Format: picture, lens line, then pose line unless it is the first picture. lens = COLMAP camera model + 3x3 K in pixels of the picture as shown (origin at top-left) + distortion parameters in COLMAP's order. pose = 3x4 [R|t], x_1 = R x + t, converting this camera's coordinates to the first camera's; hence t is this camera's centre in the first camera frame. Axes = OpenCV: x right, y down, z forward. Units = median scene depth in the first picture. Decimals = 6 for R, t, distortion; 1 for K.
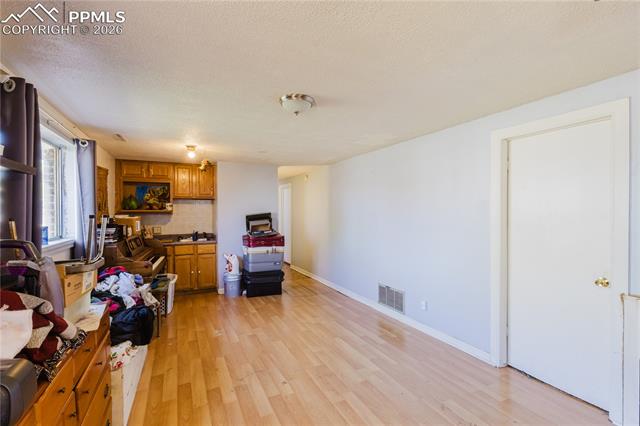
lens RADIAL K [[292.1, 0, 321.5], [0, 292.1, 213.7], [0, 0, 1]] dist [-0.000516, 0.000095]
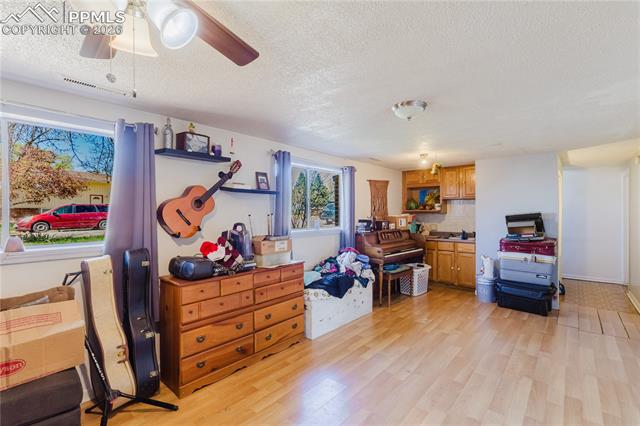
lens RADIAL K [[292.1, 0, 321.7], [0, 292.1, 211.9], [0, 0, 1]] dist [-0.000516, 0.000095]
pose [[0.394060, 0.000736, -0.919084, 0.410675], [-0.004772, 0.999988, -0.001246, -0.001934], [0.919072, 0.004877, 0.394059, 0.159726]]
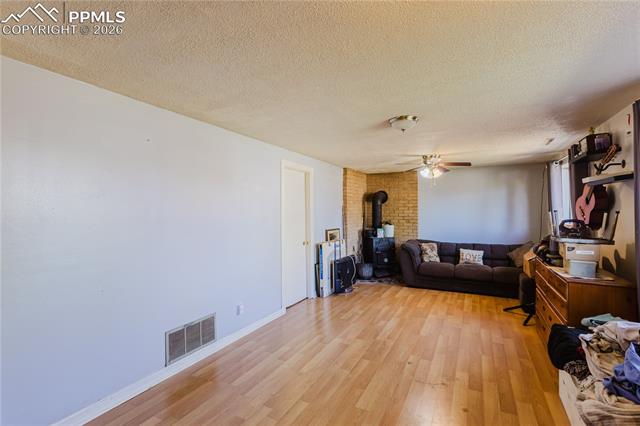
lens RADIAL K [[292.1, 0, 319.8], [0, 292.1, 212.1], [0, 0, 1]] dist [-0.000516, 0.000095]
pose [[-0.582440, 0.011445, 0.812793, -0.473502], [0.018652, 0.999826, -0.000713, -0.001887], [-0.812660, 0.014745, -0.582552, 1.081768]]
